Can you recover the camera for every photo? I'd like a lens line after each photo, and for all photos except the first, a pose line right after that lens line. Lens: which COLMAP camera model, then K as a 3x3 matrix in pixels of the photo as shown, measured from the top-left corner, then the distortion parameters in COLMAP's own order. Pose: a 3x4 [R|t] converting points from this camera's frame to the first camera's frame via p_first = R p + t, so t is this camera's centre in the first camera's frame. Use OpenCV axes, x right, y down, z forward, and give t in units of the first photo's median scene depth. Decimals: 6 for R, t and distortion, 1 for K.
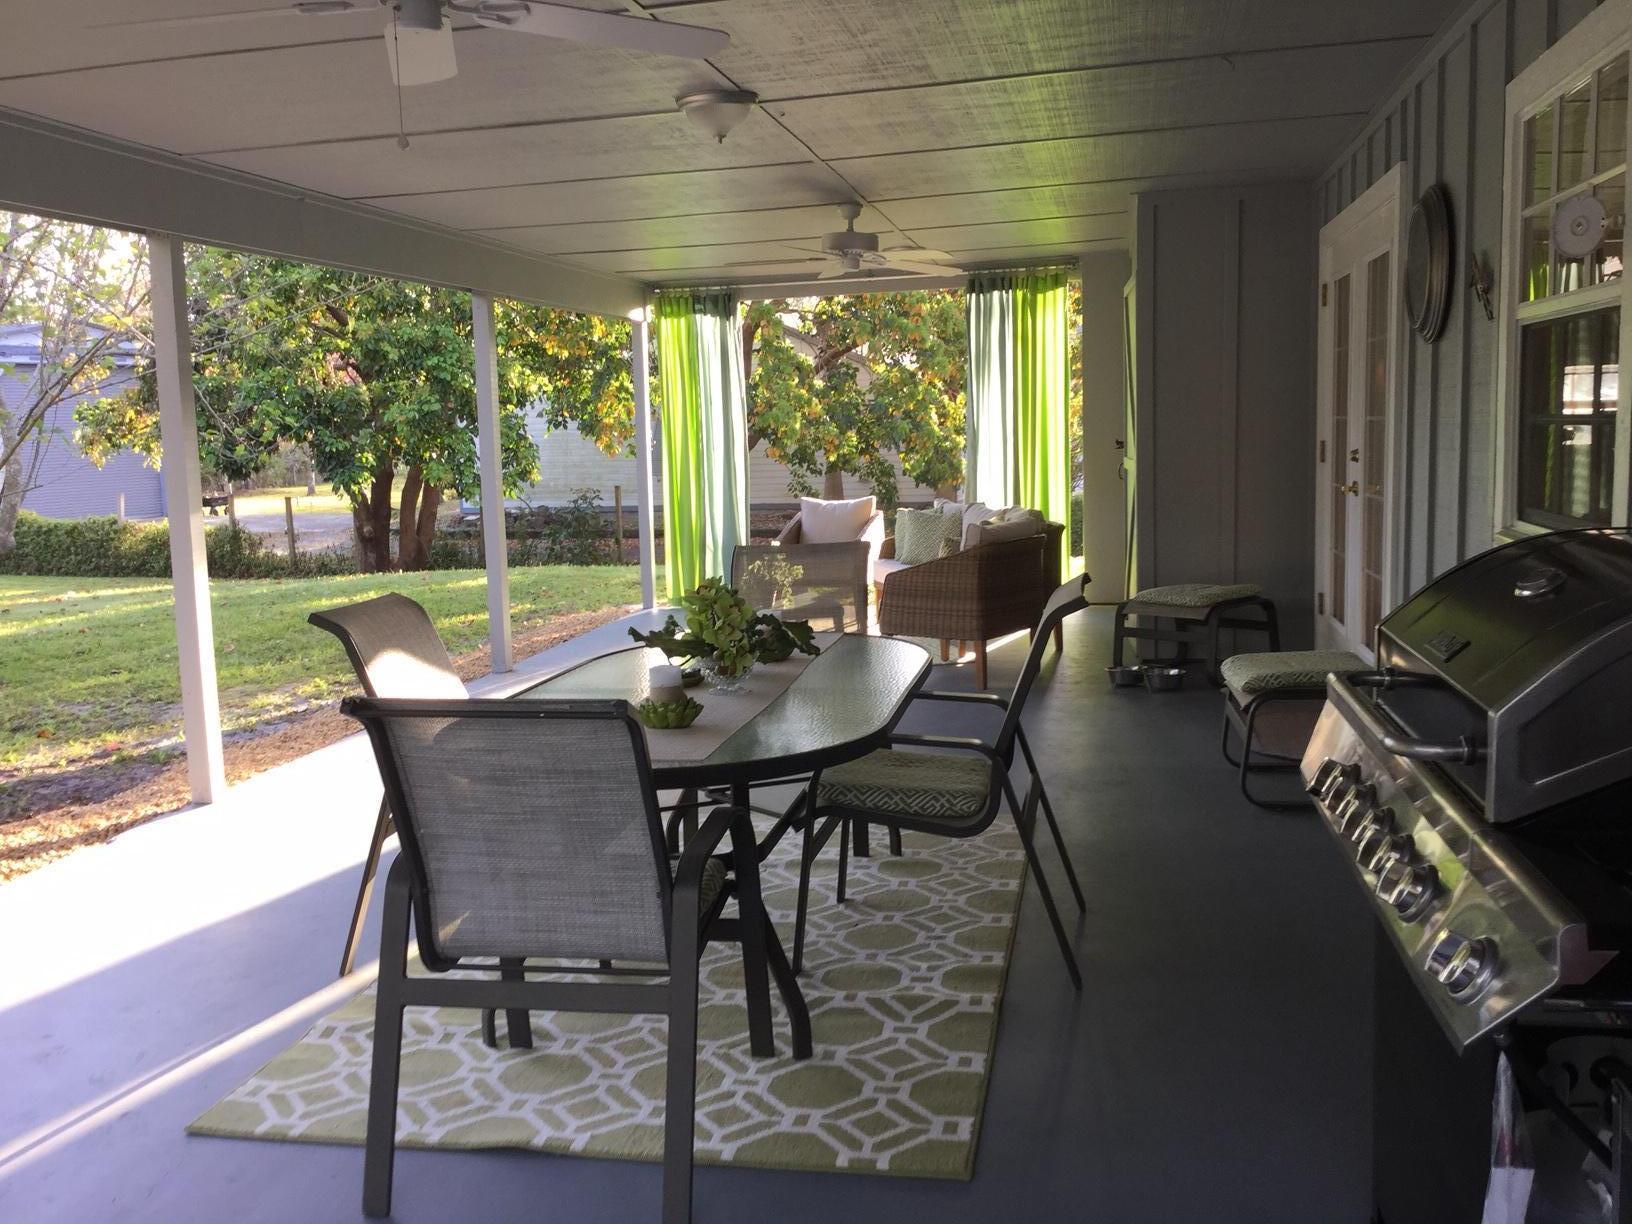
lens RADIAL K [[1450.8, 0, 816.0], [0, 1450.8, 612.0], [0, 0, 1]] dist [0.125392, -0.242514]
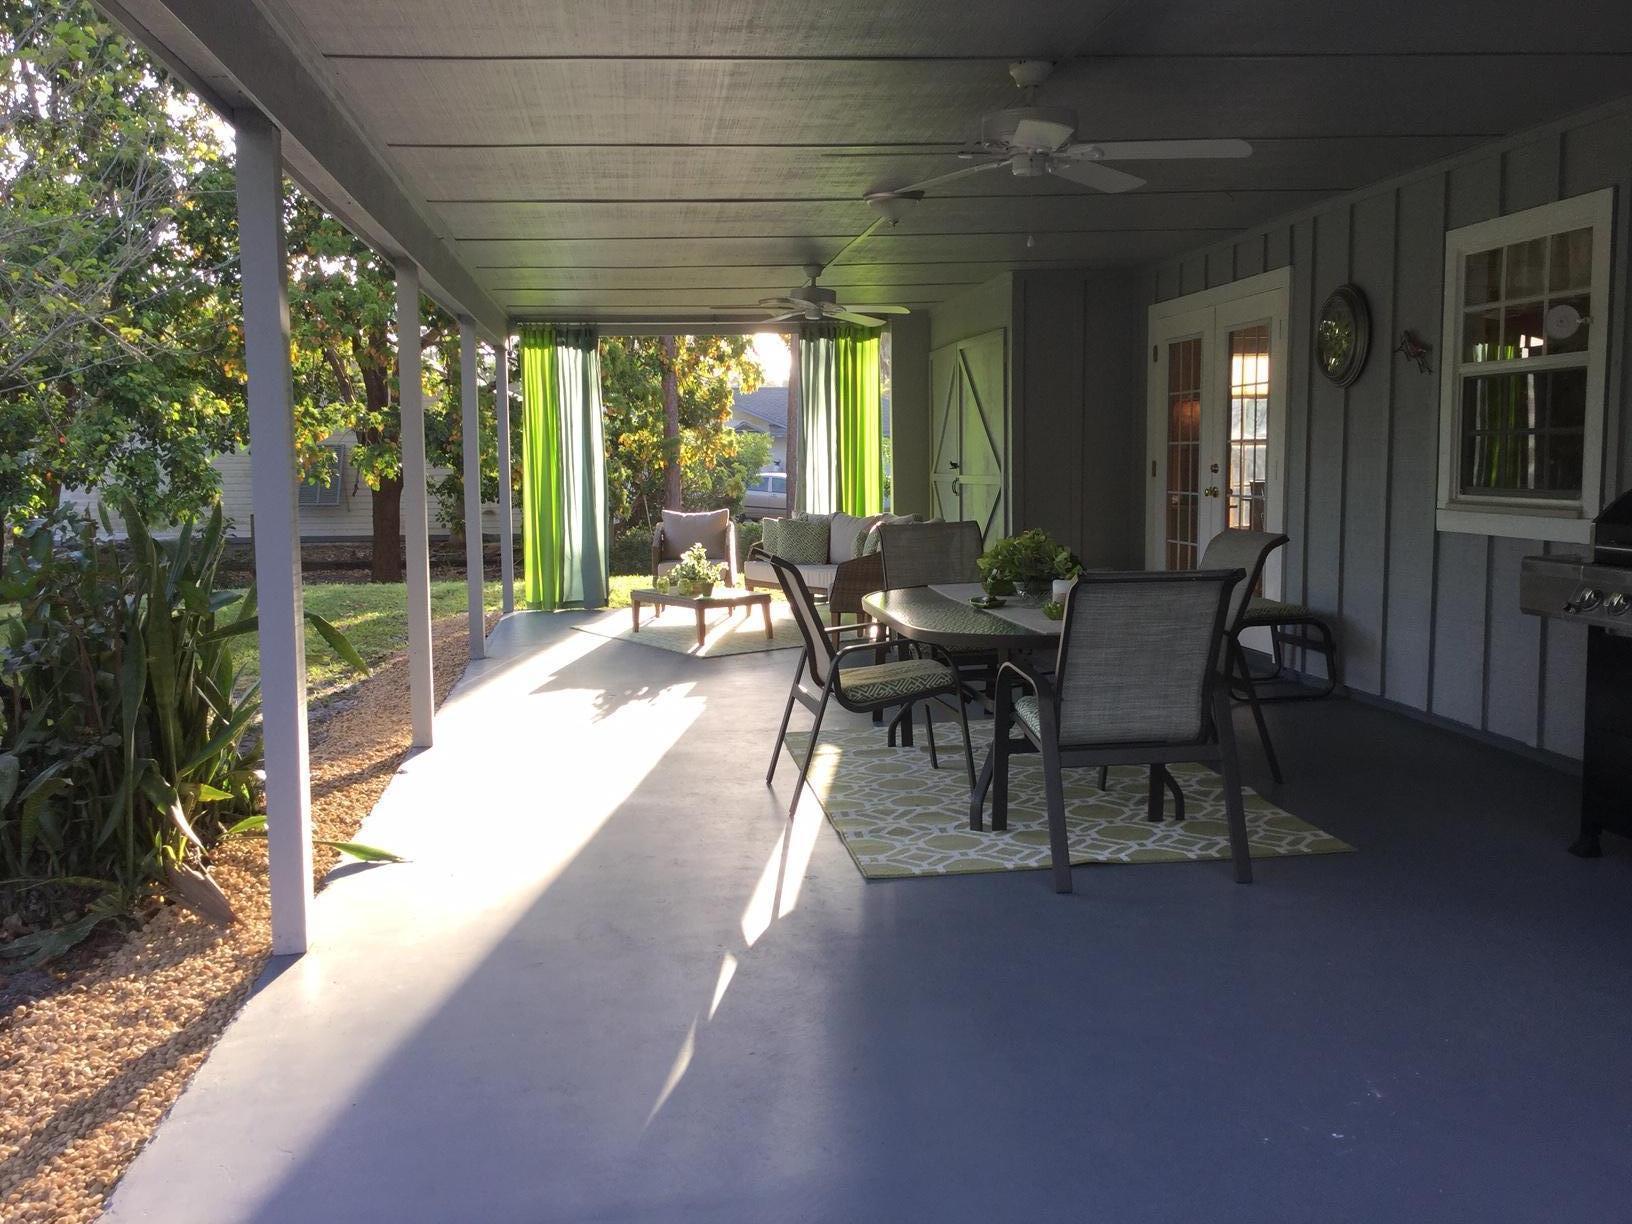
lens RADIAL K [[1450.8, 0, 816.0], [0, 1450.8, 612.0], [0, 0, 1]] dist [0.125392, -0.242514]
pose [[0.943486, -0.019091, 0.330861, -0.276064], [0.028643, 0.999301, -0.024019, 0.032154], [-0.330171, 0.032138, 0.943374, -0.115259]]
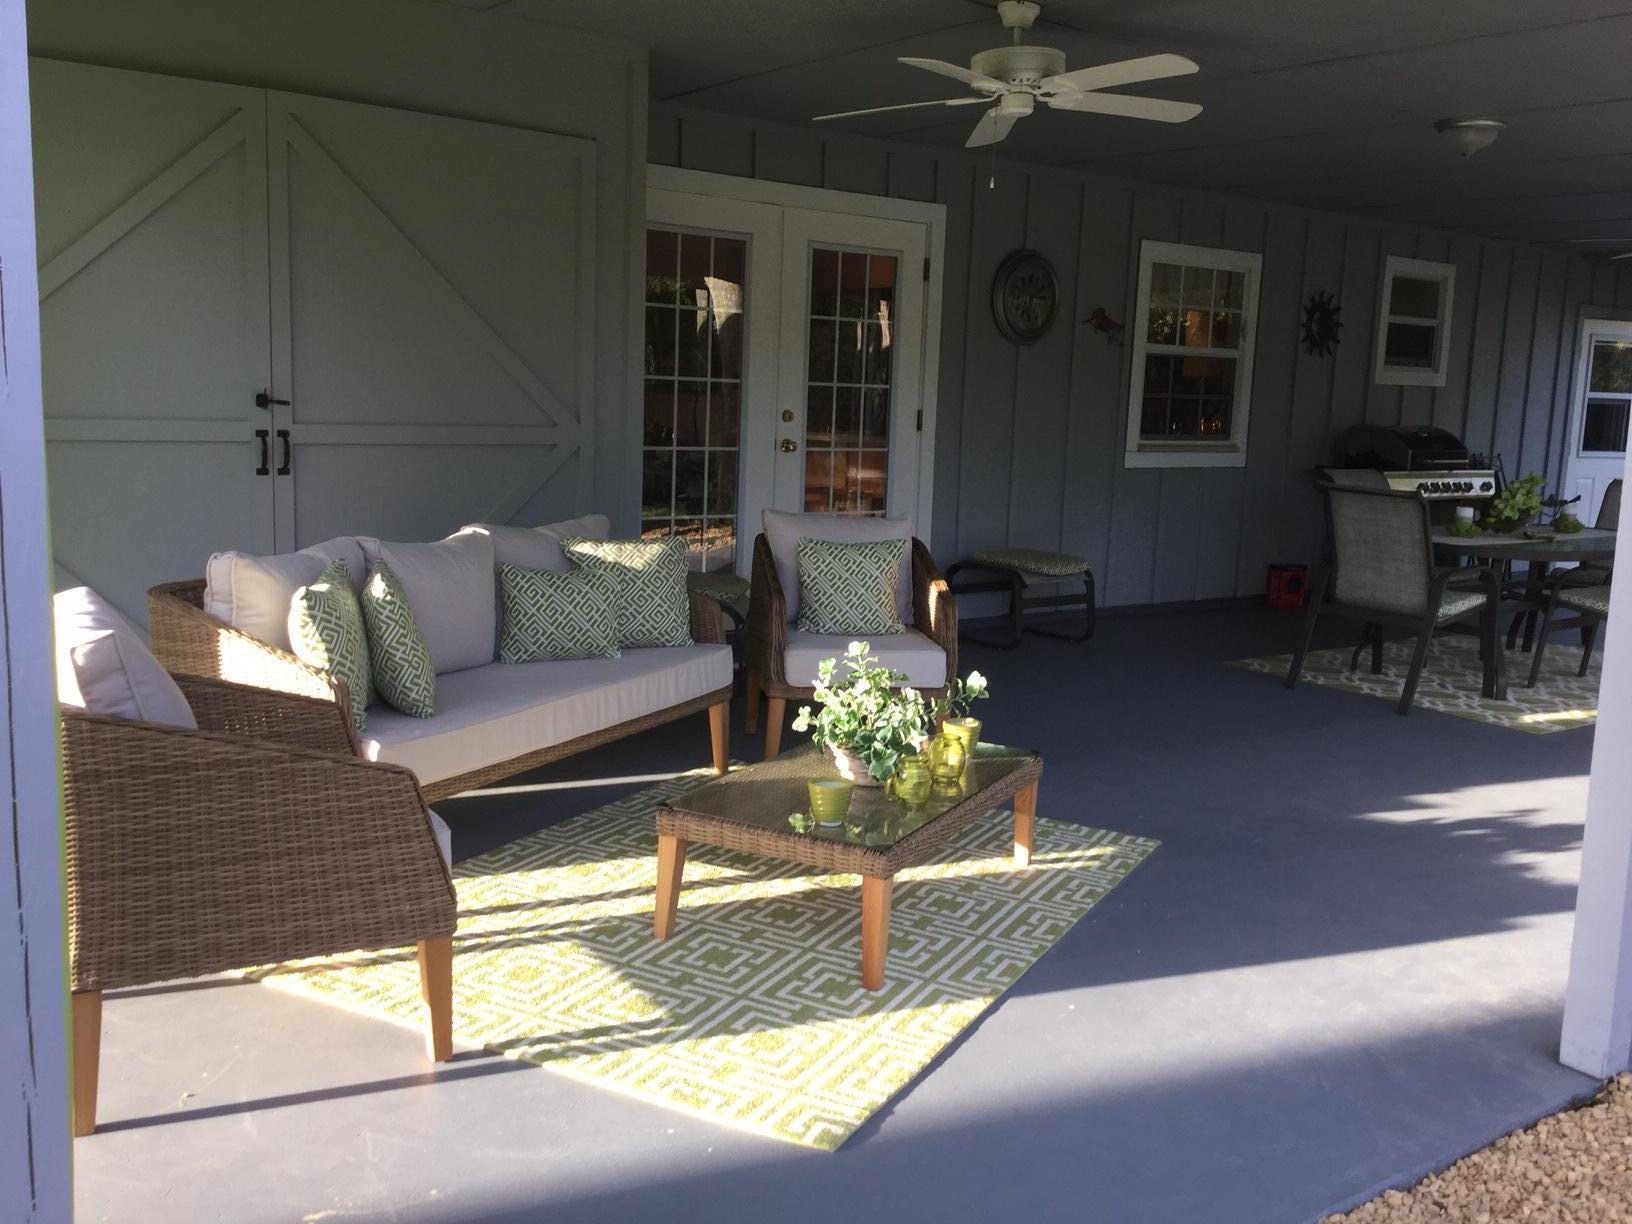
lens RADIAL K [[1450.8, 0, 816.0], [0, 1450.8, 612.0], [0, 0, 1]] dist [0.125392, -0.242514]
pose [[-0.745103, -0.098817, 0.659588, -0.240275], [0.070668, 0.971698, 0.225406, -0.122402], [-0.663195, 0.214563, -0.717032, 1.062261]]
